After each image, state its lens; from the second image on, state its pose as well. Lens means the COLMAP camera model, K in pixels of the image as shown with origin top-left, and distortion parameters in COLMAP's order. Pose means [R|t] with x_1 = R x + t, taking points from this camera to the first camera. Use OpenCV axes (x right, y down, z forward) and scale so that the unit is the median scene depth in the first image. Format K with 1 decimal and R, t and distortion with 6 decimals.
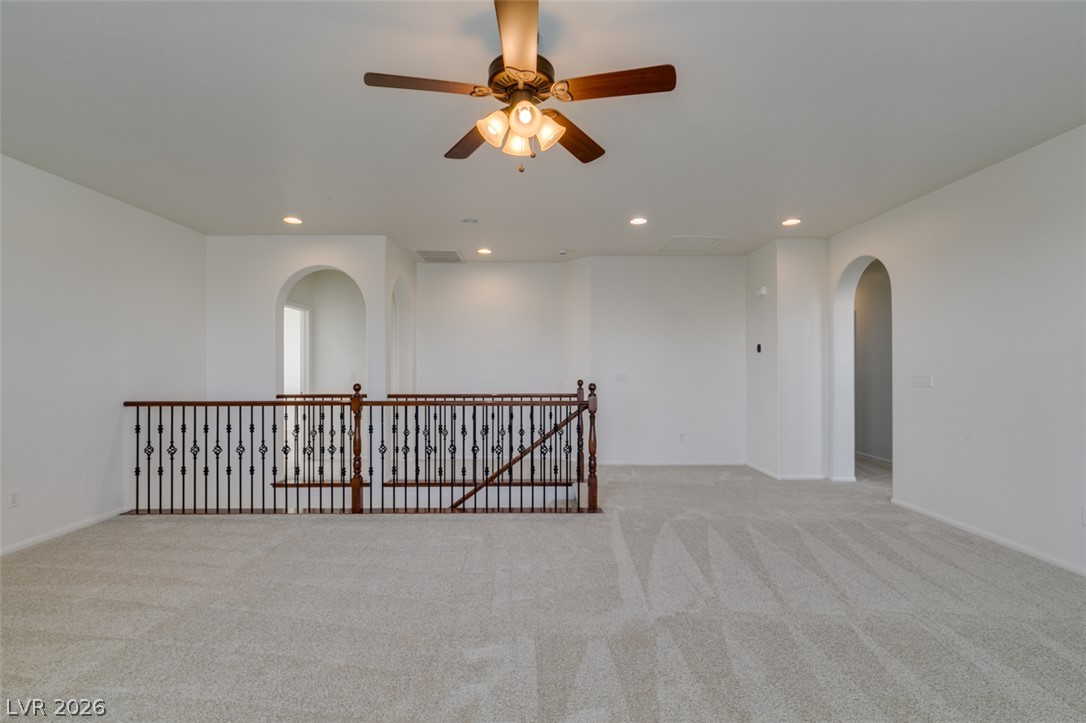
lens RADIAL K [[488.8, 0, 540.1], [0, 488.8, 367.0], [0, 0, 1]] dist [-0.000887, 0.000326]
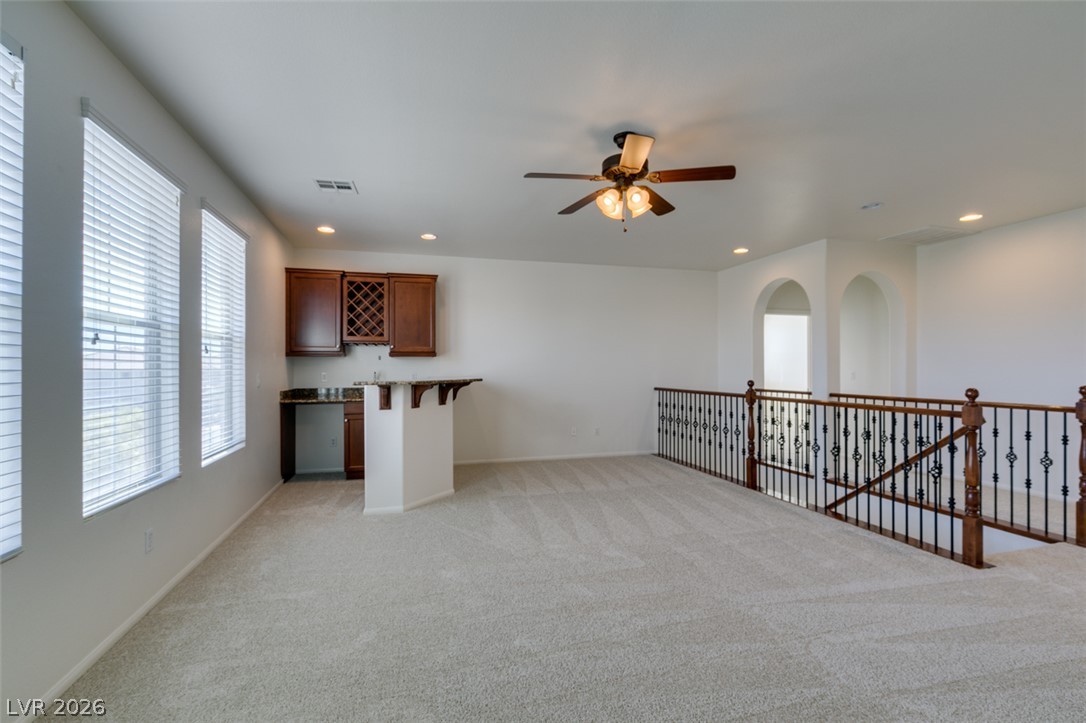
lens RADIAL K [[485.0, 0, 541.9], [0, 485.0, 364.6], [0, 0, 1]] dist [0.004246, -0.000746]
pose [[0.265499, -0.005080, -0.964098, 0.547830], [0.000792, 0.999987, -0.005051, 0.001139], [0.964111, 0.000577, 0.265499, 0.162779]]
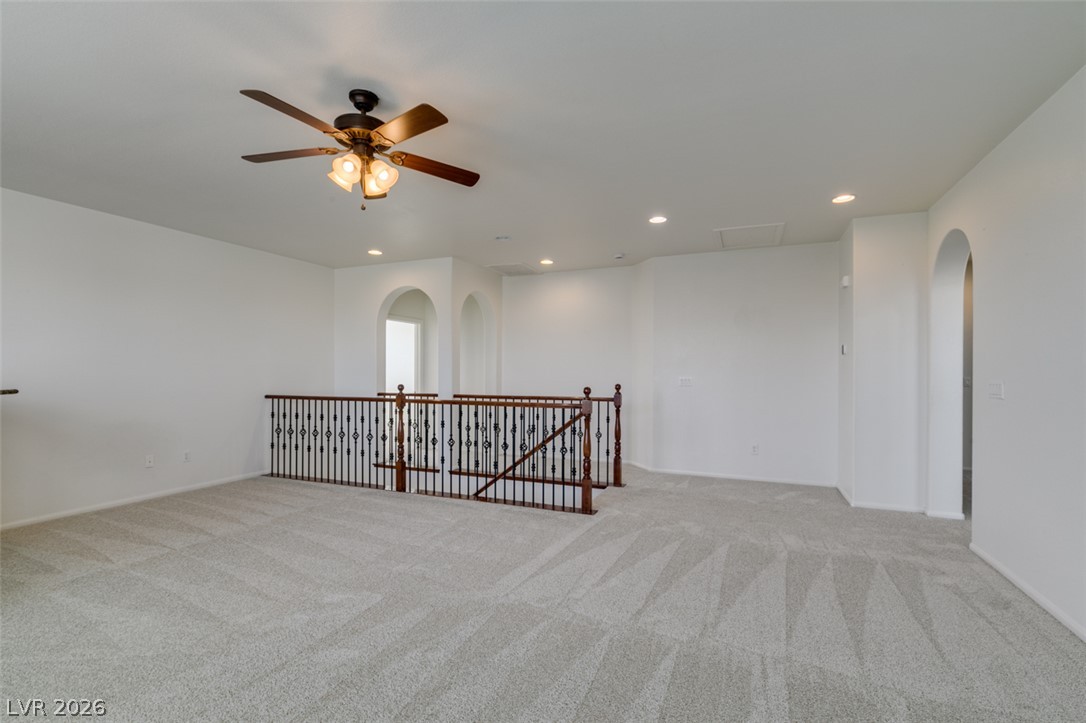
lens RADIAL K [[491.1, 0, 544.8], [0, 491.1, 372.2], [0, 0, 1]] dist [0.004310, -0.000136]
pose [[0.919055, 0.003910, -0.394110, 0.369442], [-0.003756, 0.999992, 0.001162, 0.001345], [0.394111, 0.000413, 0.919063, 0.021781]]
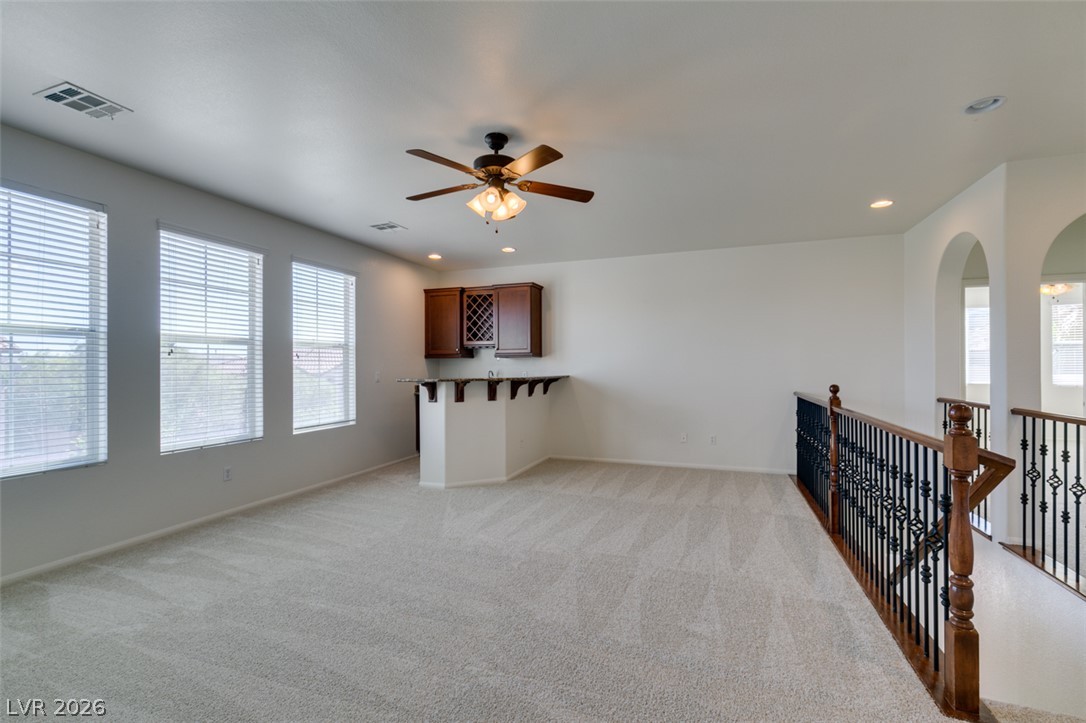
lens RADIAL K [[485.0, 0, 541.9], [0, 485.0, 364.6], [0, 0, 1]] dist [0.004246, -0.000746]
pose [[-0.347899, -0.001143, -0.937531, 0.541428], [0.002375, 0.999995, -0.002101, -0.001539], [0.937529, -0.002958, -0.347894, 0.695394]]
